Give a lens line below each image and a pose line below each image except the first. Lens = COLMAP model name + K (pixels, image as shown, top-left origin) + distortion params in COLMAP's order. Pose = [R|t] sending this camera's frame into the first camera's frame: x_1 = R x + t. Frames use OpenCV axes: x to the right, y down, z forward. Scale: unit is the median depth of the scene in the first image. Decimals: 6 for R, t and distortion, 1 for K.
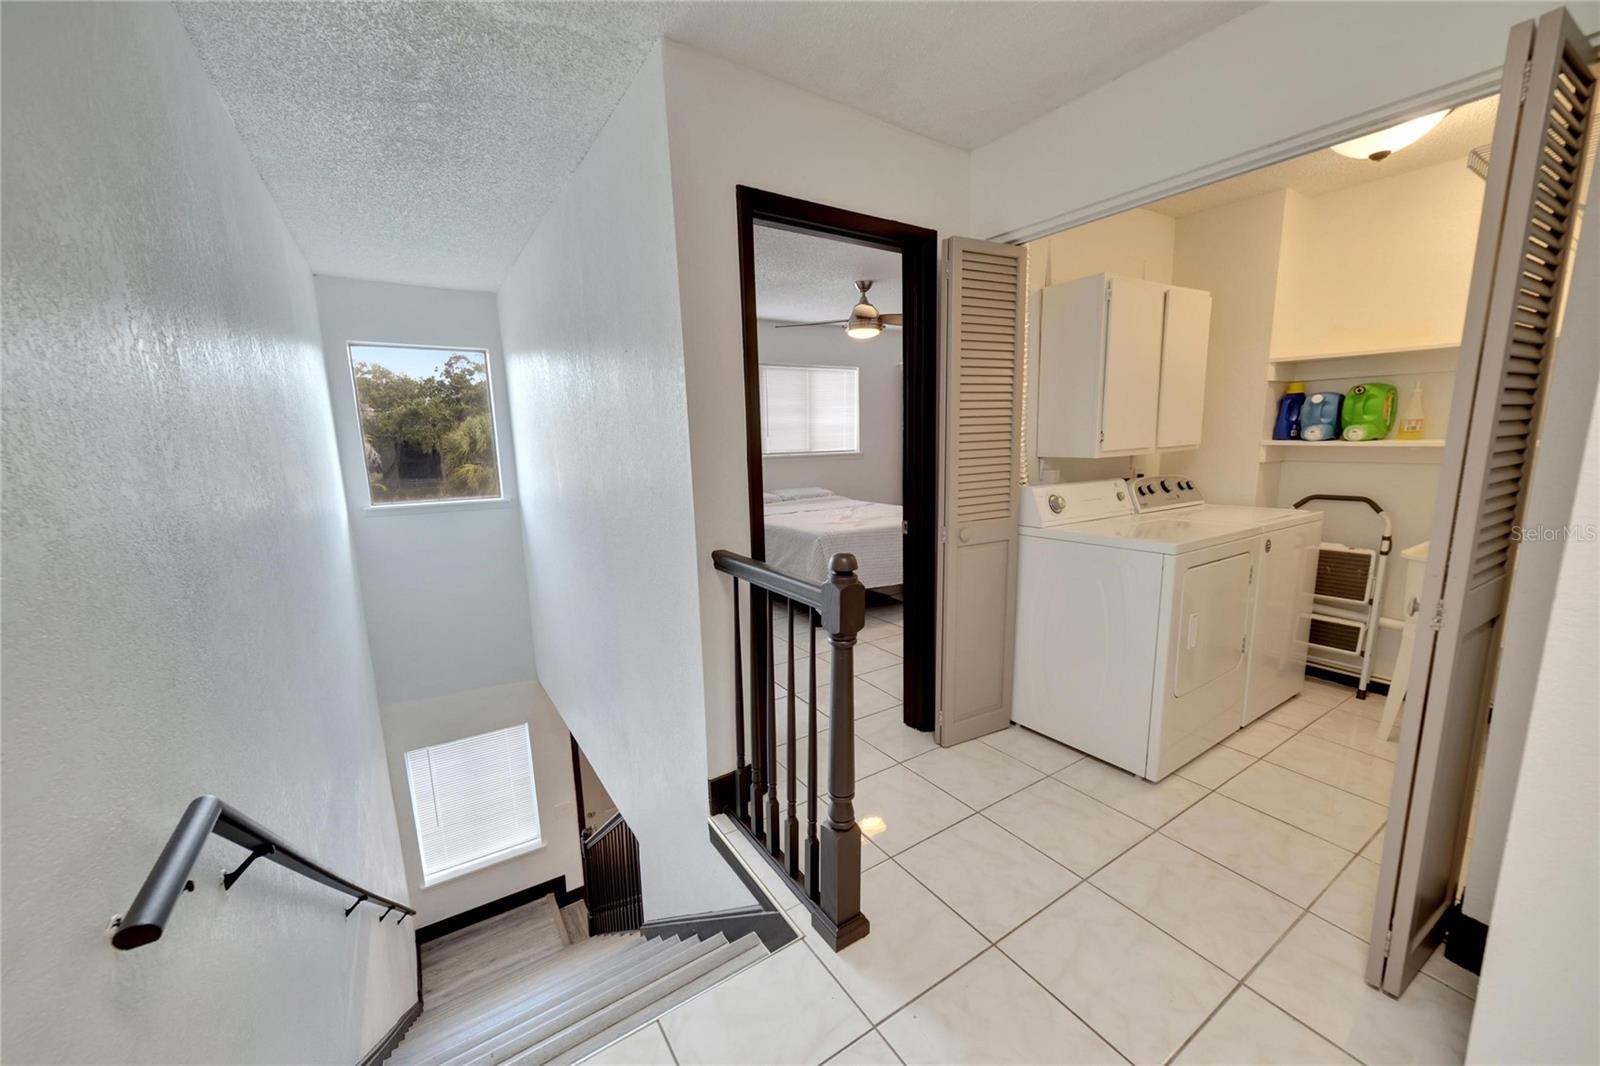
lens RADIAL K [[616.1, 0, 793.4], [0, 616.1, 542.2], [0, 0, 1]] dist [0.002361, 0.000283]
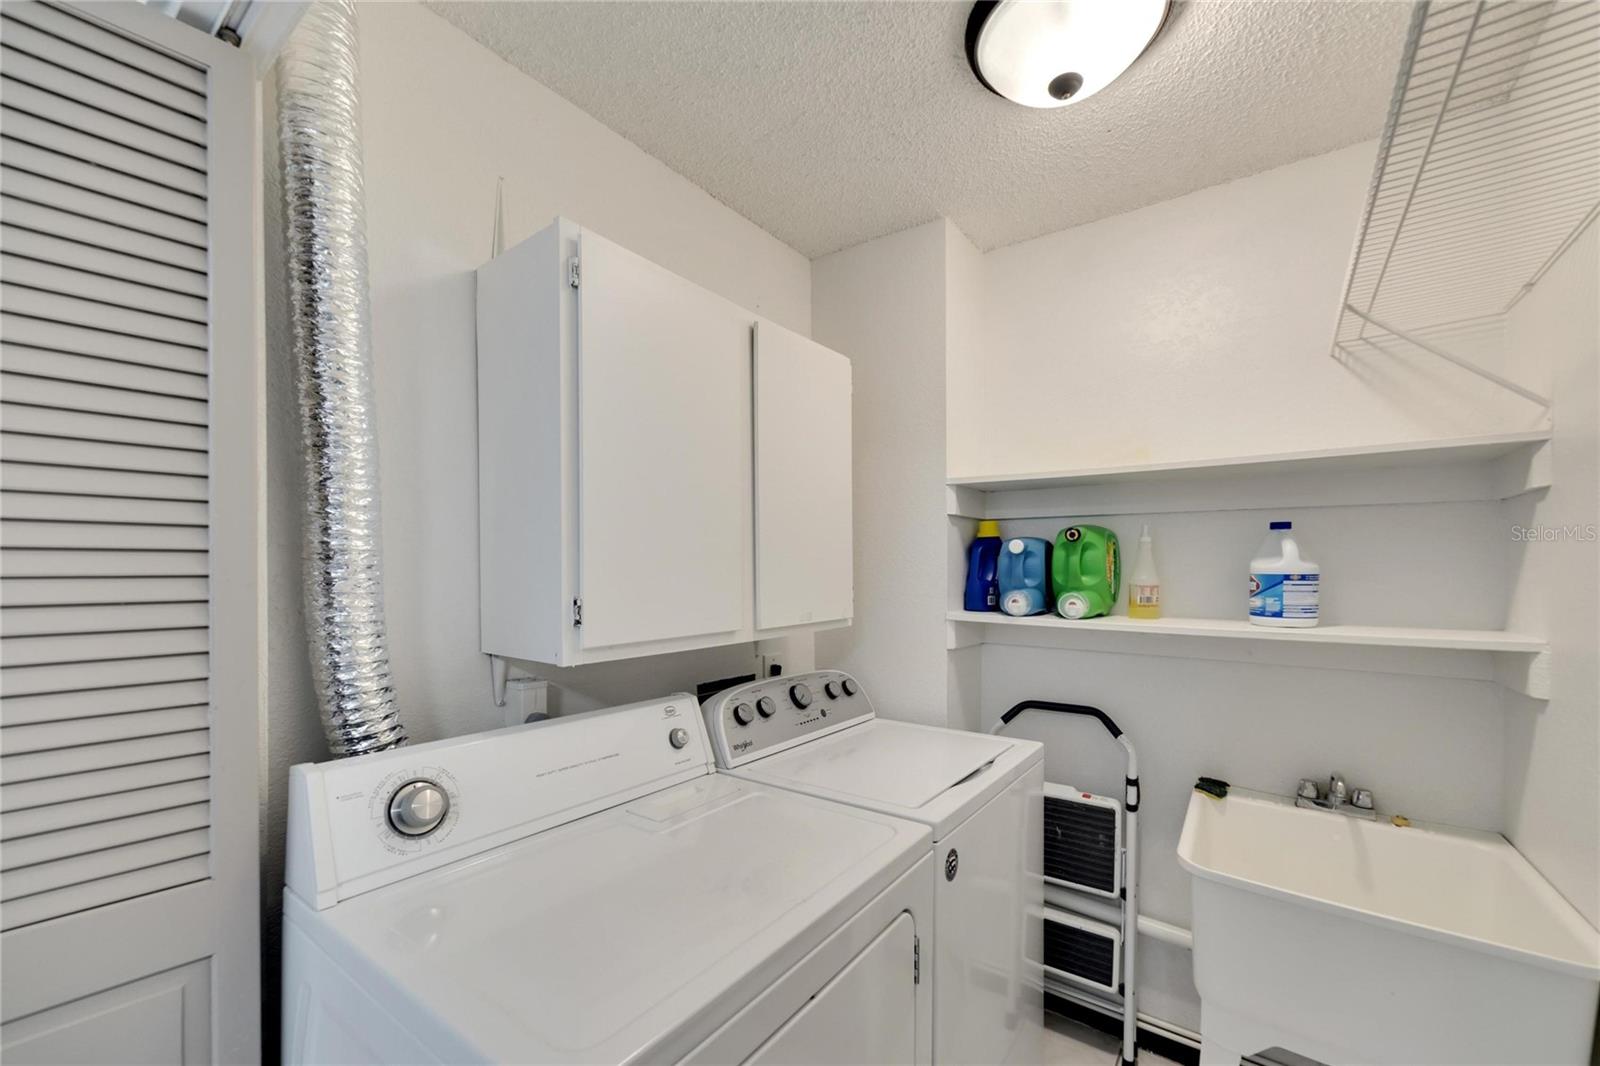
lens RADIAL K [[616.1, 0, 822.4], [0, 616.1, 568.4], [0, 0, 1]] dist [0.002361, 0.000283]
pose [[0.931399, 0.031526, 0.362632, 0.449621], [0.034685, 0.984023, -0.174633, -0.111560], [-0.362343, 0.175230, 0.915424, 0.515843]]
